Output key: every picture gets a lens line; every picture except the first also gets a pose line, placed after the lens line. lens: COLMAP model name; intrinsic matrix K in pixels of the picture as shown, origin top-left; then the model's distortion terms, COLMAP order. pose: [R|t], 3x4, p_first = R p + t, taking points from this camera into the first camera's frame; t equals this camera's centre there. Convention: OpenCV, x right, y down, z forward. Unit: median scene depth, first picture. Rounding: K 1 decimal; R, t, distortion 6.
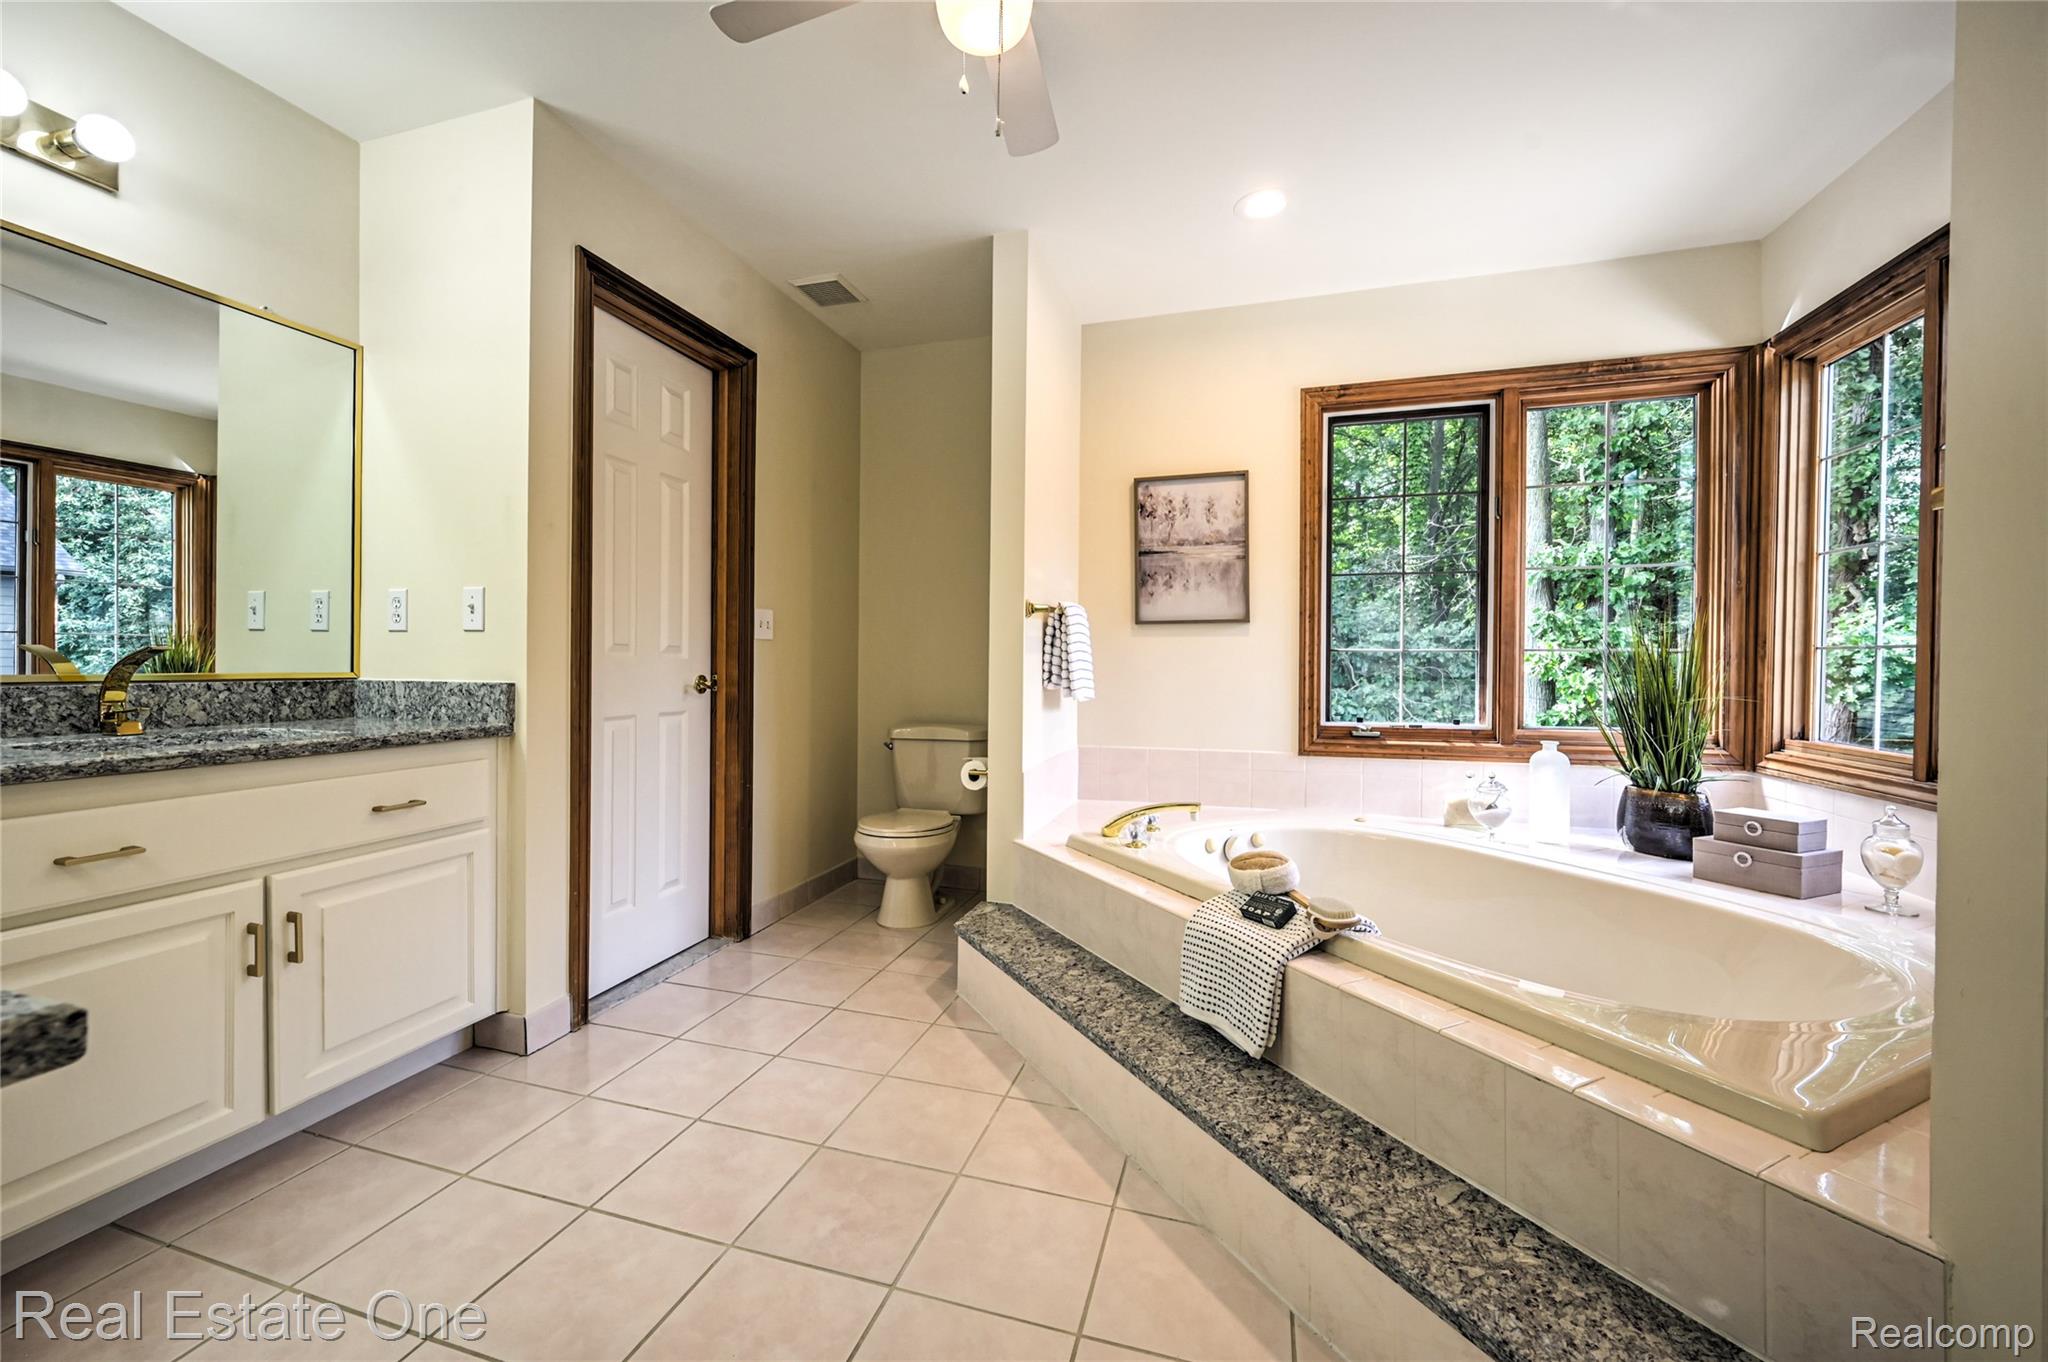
lens RADIAL K [[837.0, 0, 1029.0], [0, 837.0, 670.4], [0, 0, 1]] dist [0.000081, -0.000566]
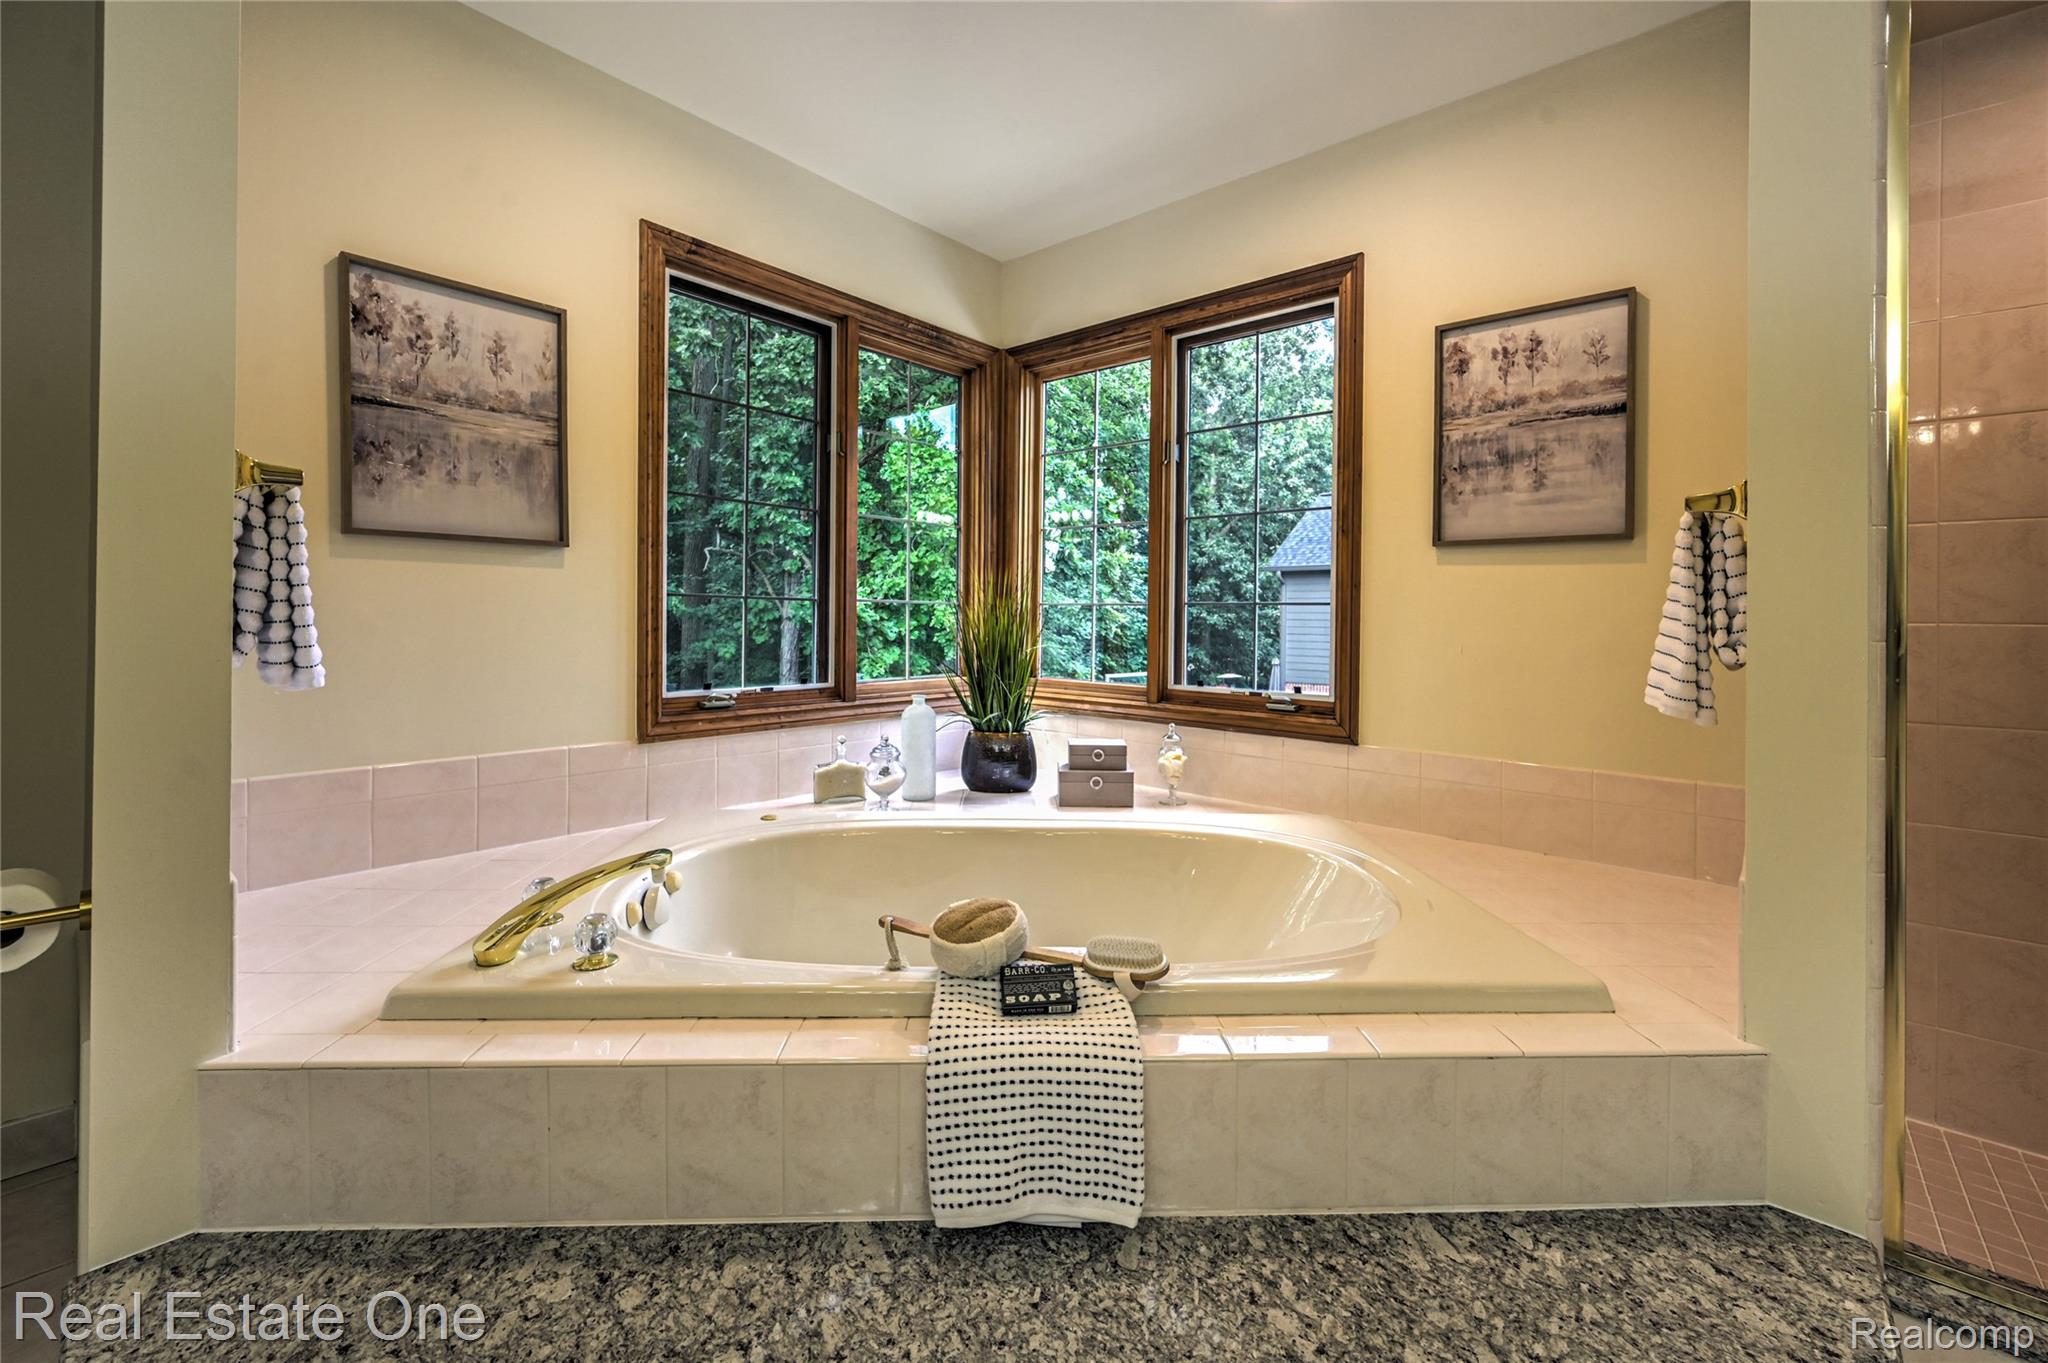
lens RADIAL K [[837.0, 0, 1059.9], [0, 837.0, 618.9], [0, 0, 1]] dist [0.000081, -0.000566]
pose [[0.407529, 0.001275, 0.913192, -0.214079], [-0.003492, 0.999994, 0.000162, -0.004498], [-0.913186, -0.003255, 0.407531, 0.492301]]
